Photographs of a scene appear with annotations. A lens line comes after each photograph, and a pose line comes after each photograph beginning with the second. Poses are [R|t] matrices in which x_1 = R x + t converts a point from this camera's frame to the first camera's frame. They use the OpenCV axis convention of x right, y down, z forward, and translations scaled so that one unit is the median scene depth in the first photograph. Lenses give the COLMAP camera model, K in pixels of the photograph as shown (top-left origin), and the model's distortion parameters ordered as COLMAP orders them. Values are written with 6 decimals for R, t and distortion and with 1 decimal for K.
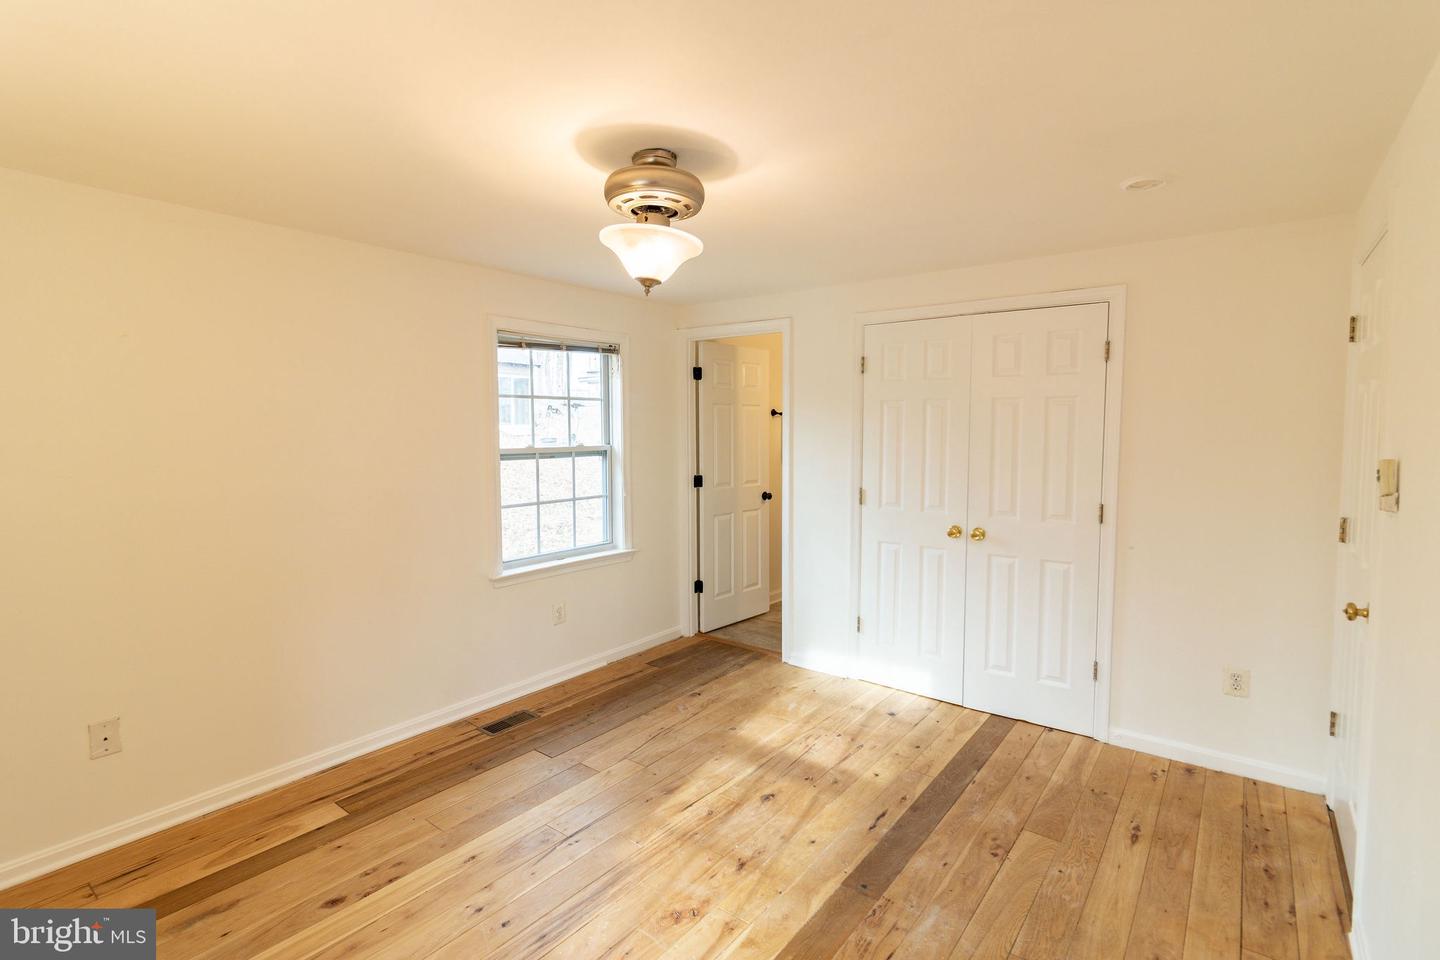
lens RADIAL K [[703.6, 0, 720.0], [0, 703.6, 480.0], [0, 0, 1]] dist [0.000306, 0.000200]
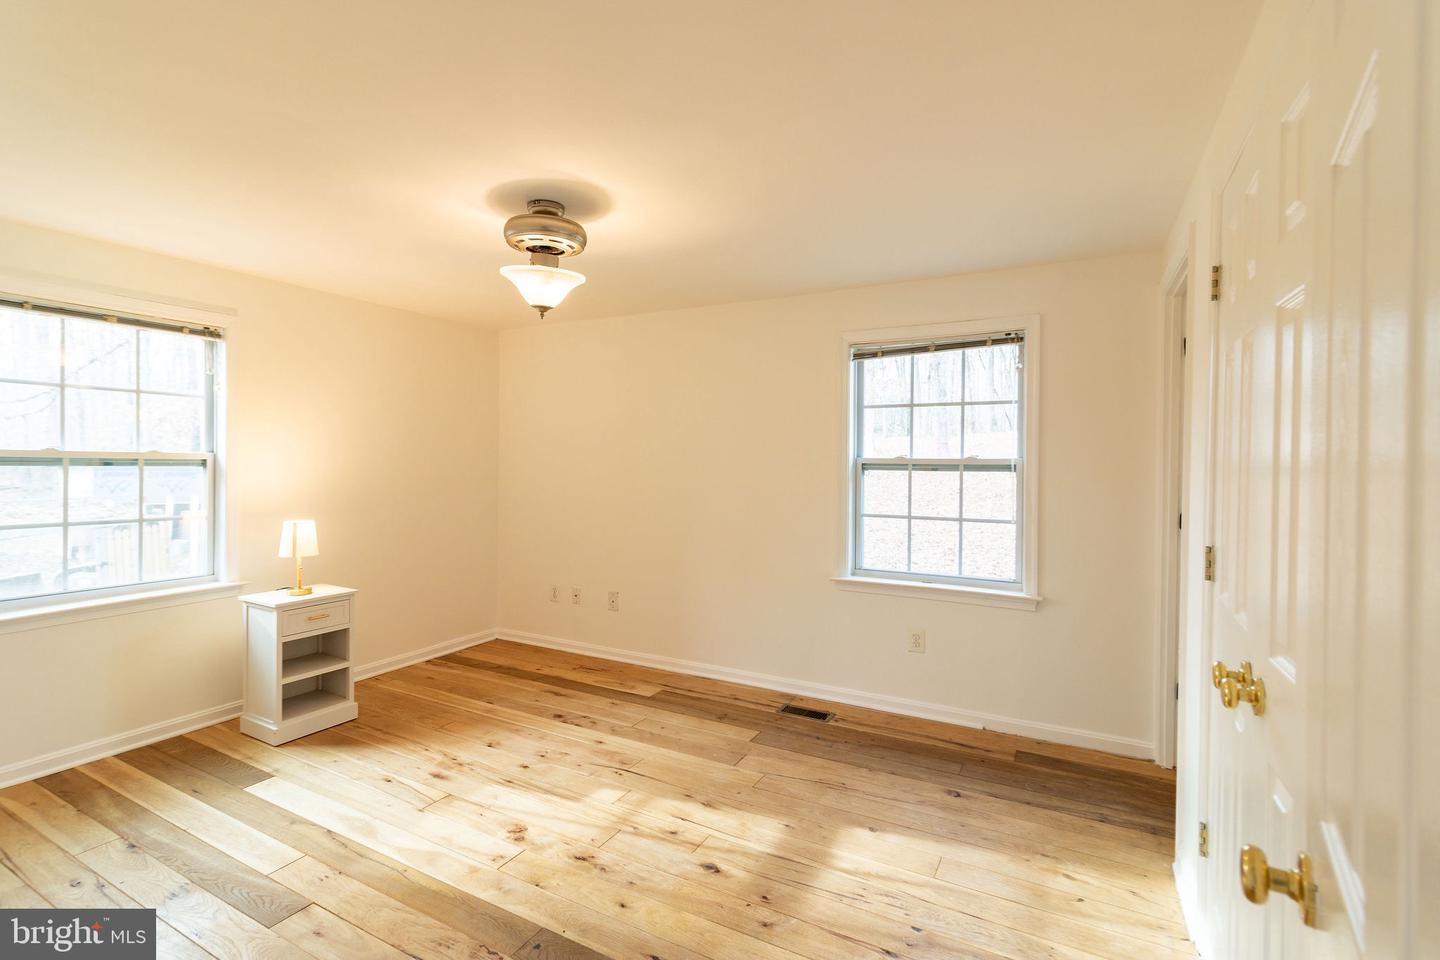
lens RADIAL K [[663.9, 0, 697.4], [0, 663.9, 468.1], [0, 0, 1]] dist [-0.000213, -0.000074]
pose [[0.134833, 0.017549, -0.990713, 0.613235], [-0.083815, 0.996462, 0.006244, -0.014653], [0.987317, 0.082195, 0.135827, 0.620775]]
